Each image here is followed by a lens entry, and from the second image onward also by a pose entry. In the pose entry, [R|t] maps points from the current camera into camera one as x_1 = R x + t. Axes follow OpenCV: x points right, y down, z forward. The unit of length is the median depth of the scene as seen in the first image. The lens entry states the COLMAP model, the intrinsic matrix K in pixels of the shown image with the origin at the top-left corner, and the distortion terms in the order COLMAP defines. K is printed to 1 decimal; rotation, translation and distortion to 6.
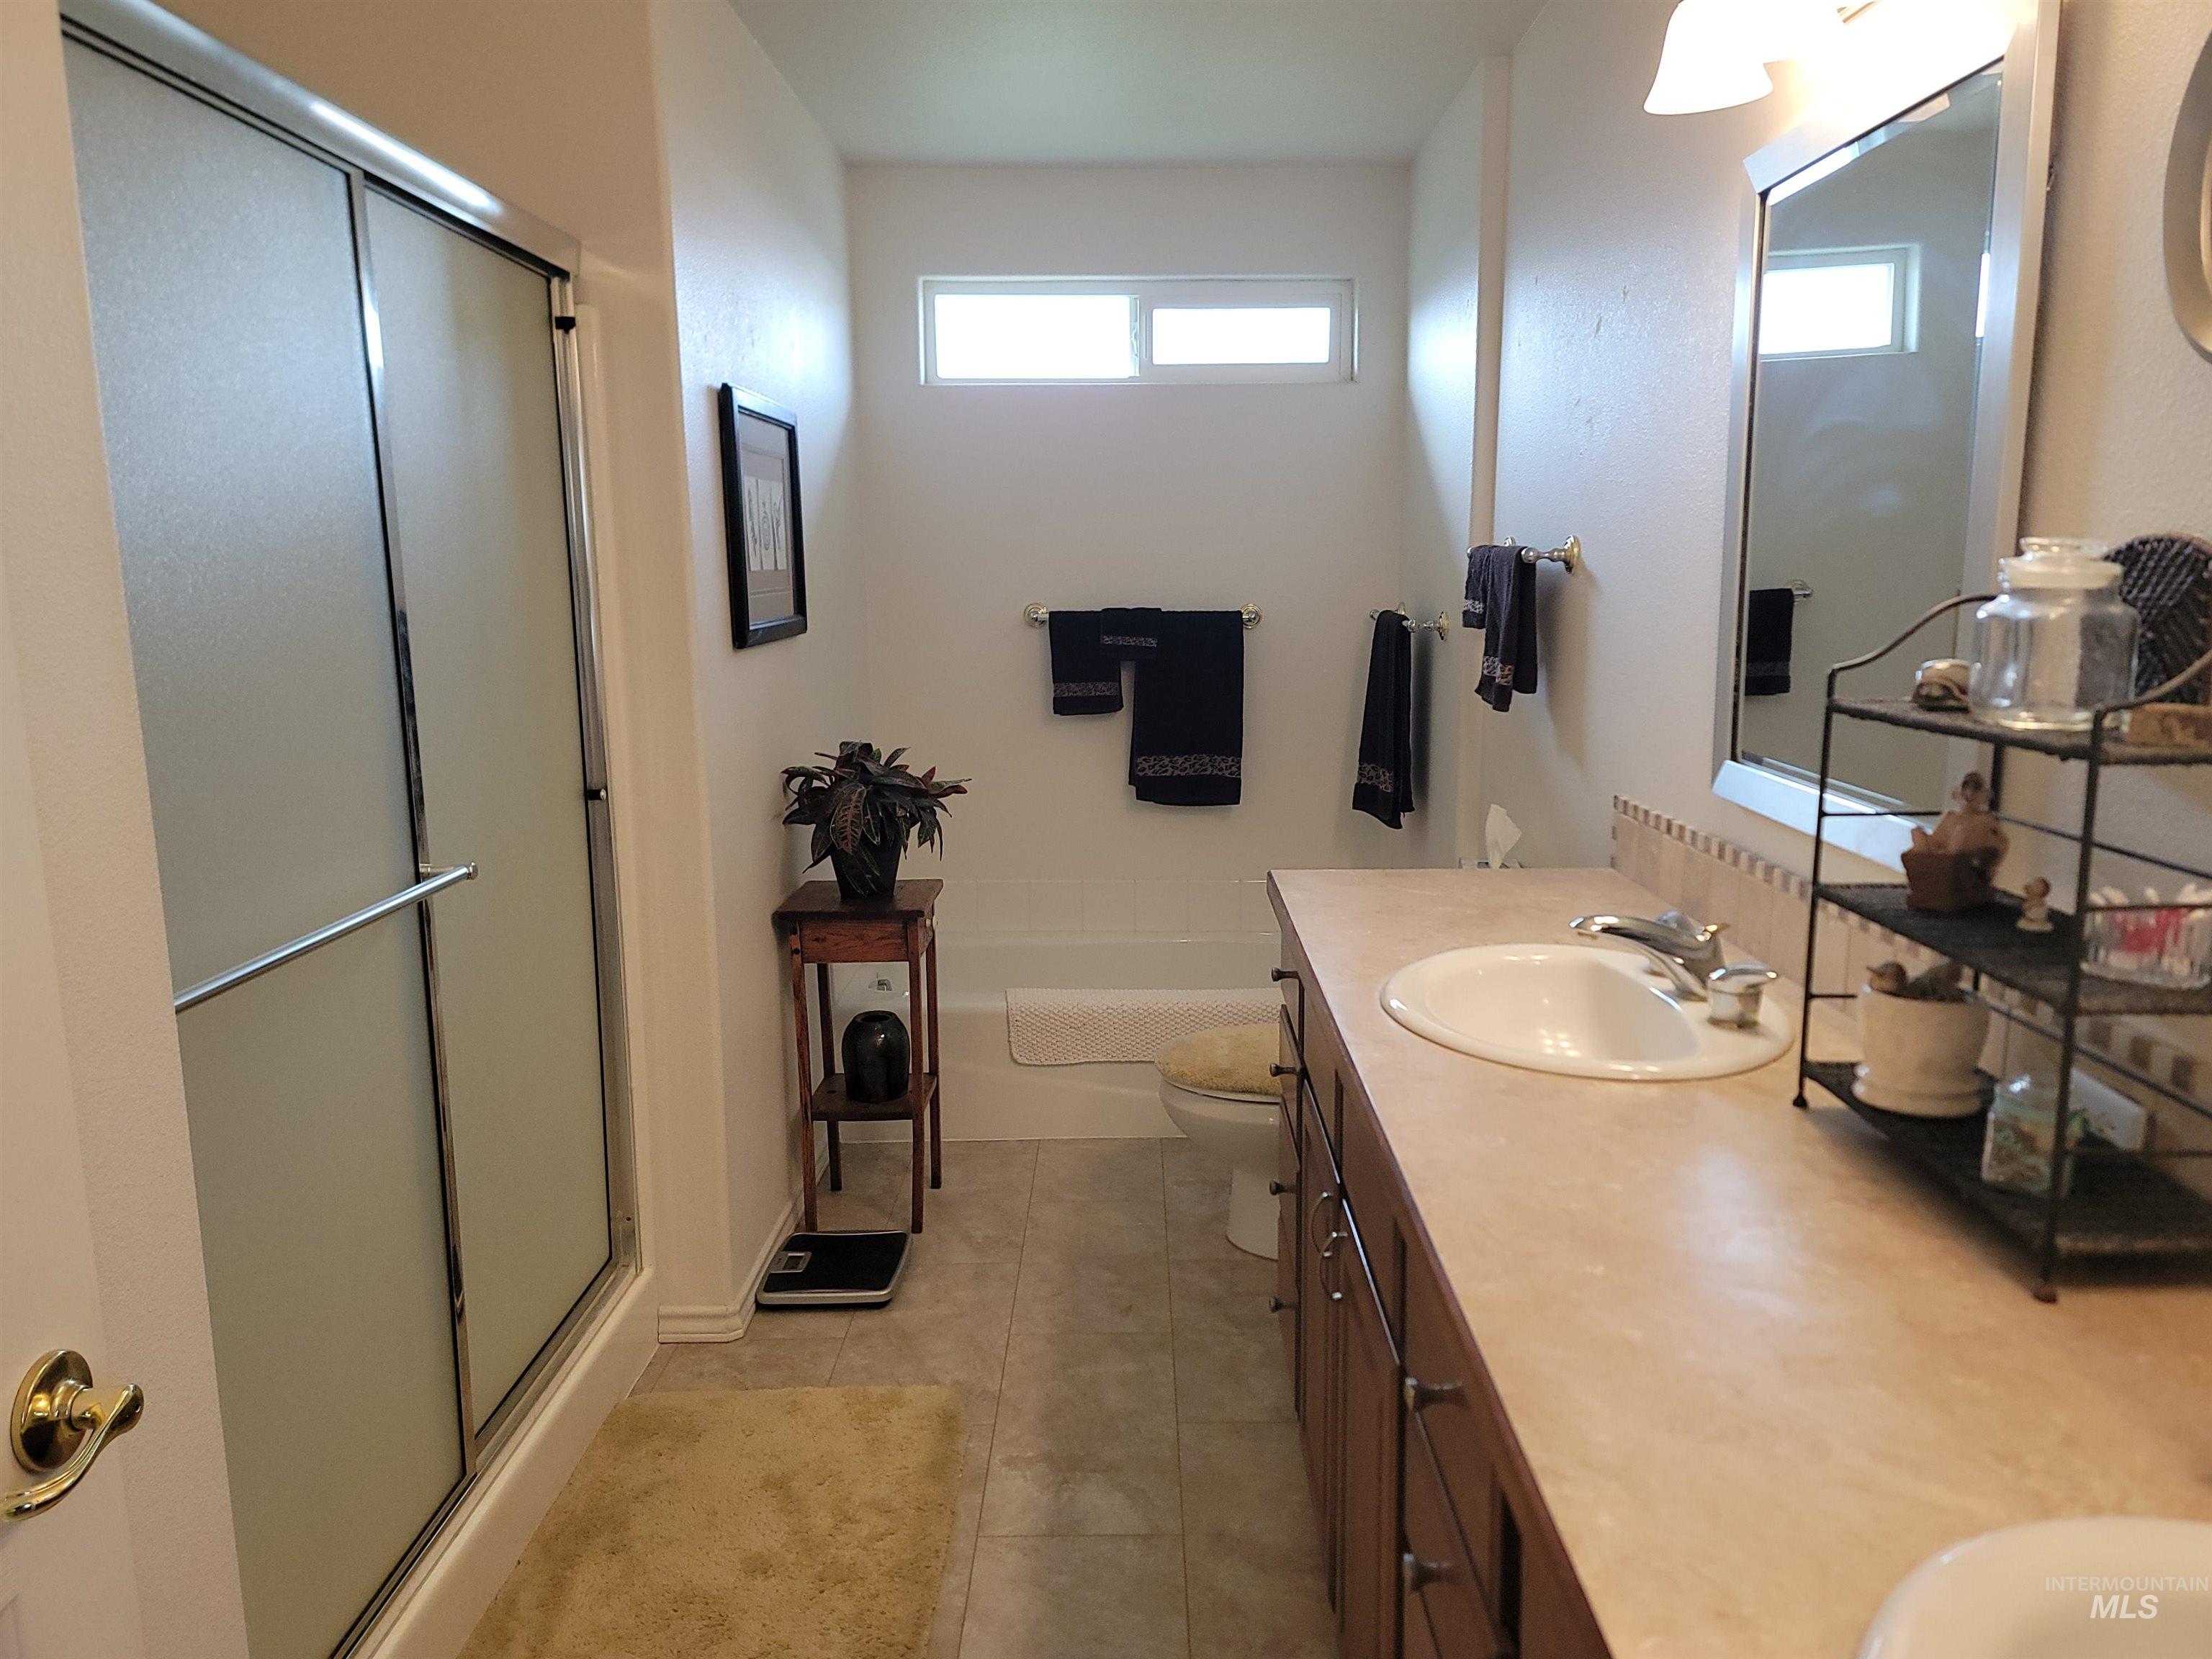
lens RADIAL K [[1551.5, 0, 1122.2], [0, 1551.5, 851.5], [0, 0, 1]] dist [0.081675, -0.091987]
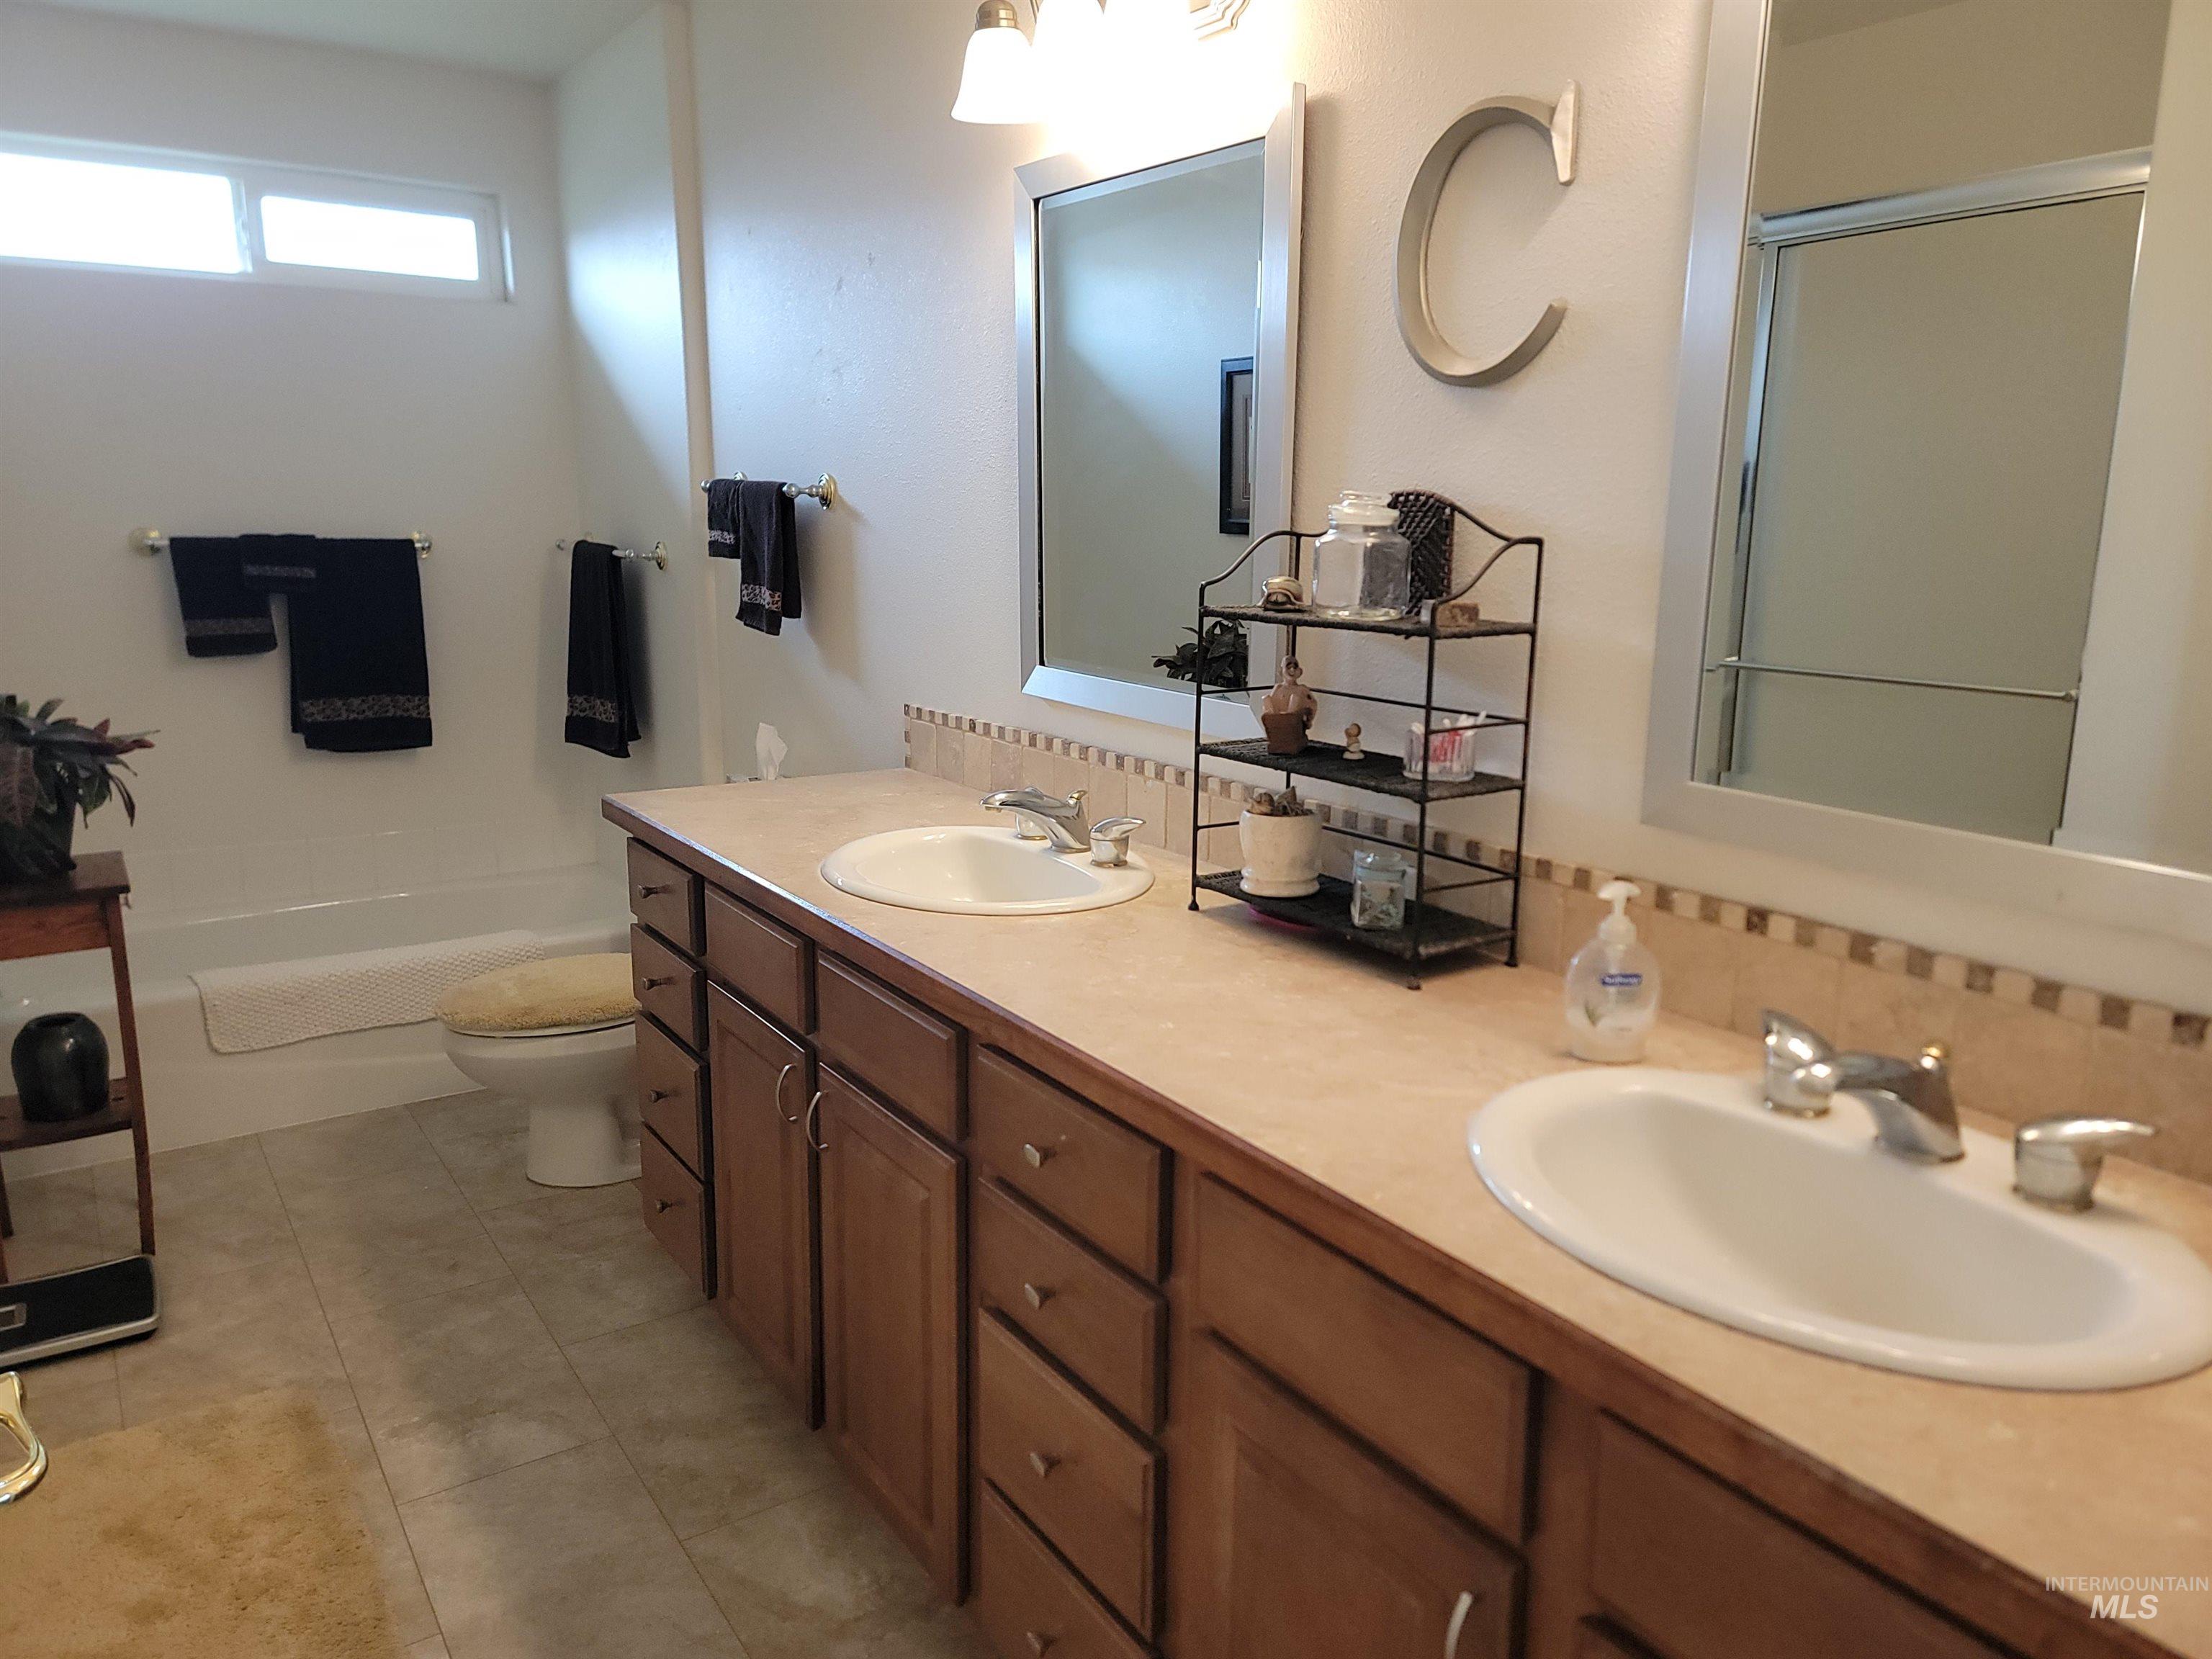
lens RADIAL K [[1551.5, 0, 1122.2], [0, 1551.5, 851.5], [0, 0, 1]] dist [0.081675, -0.091987]
pose [[0.825650, -0.105798, 0.554175, -0.176131], [0.083632, 0.994359, 0.065231, 0.009501], [-0.557950, -0.007511, 0.829840, -0.037930]]
